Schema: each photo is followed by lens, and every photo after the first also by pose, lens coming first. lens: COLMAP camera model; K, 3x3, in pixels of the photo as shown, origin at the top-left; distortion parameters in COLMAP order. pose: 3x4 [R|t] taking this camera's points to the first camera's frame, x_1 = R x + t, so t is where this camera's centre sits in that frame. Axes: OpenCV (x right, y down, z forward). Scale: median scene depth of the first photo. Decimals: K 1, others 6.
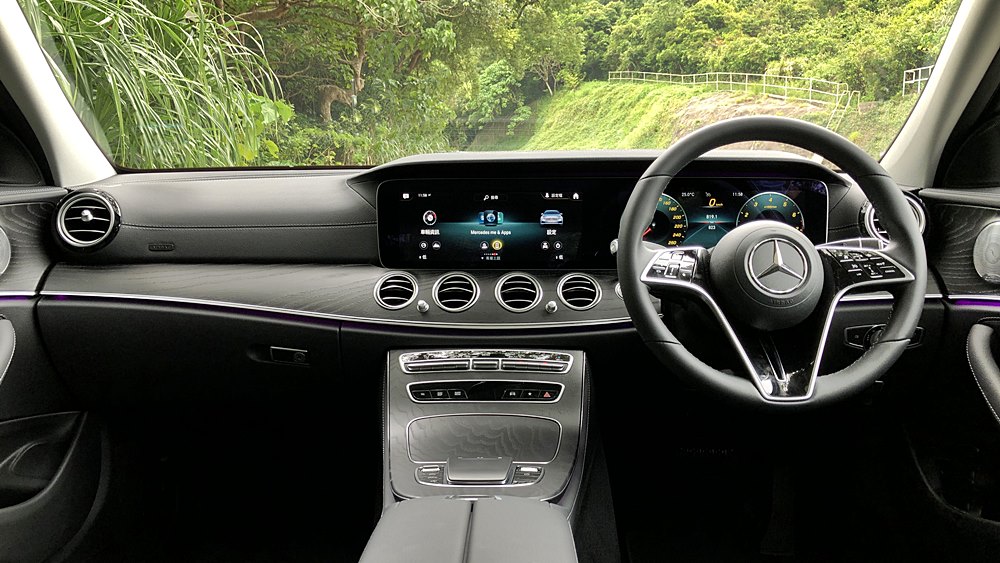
lens RADIAL K [[791.2, 0, 500.0], [0, 791.2, 281.5], [0, 0, 1]] dist [0.058690, -0.209616]
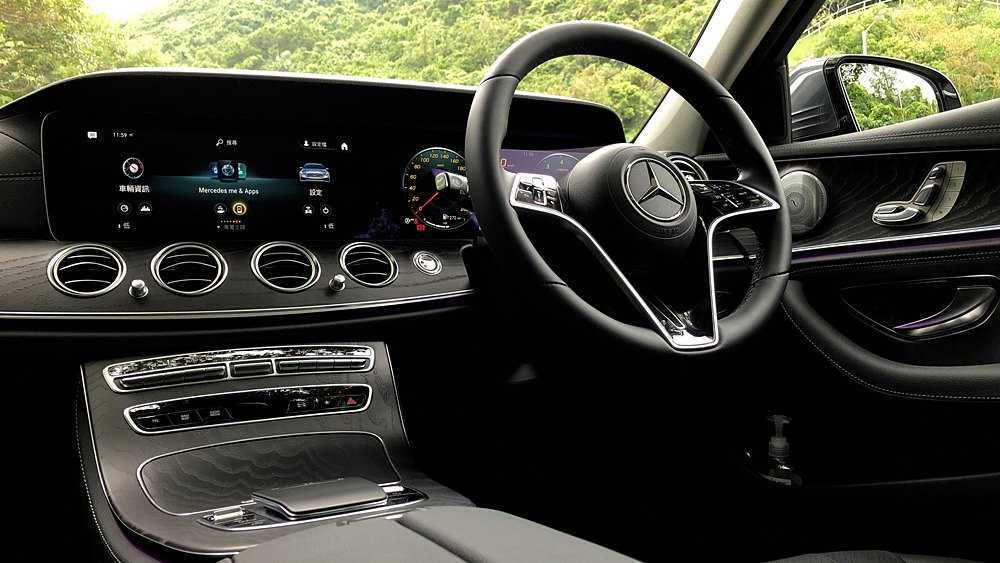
lens RADIAL K [[791.2, 0, 500.0], [0, 791.2, 281.5], [0, 0, 1]] dist [0.058690, -0.209616]
pose [[0.884743, -0.032841, 0.464921, -0.133576], [0.084669, 0.992242, -0.091035, 0.105076], [-0.458324, 0.119907, 0.880660, 0.293431]]
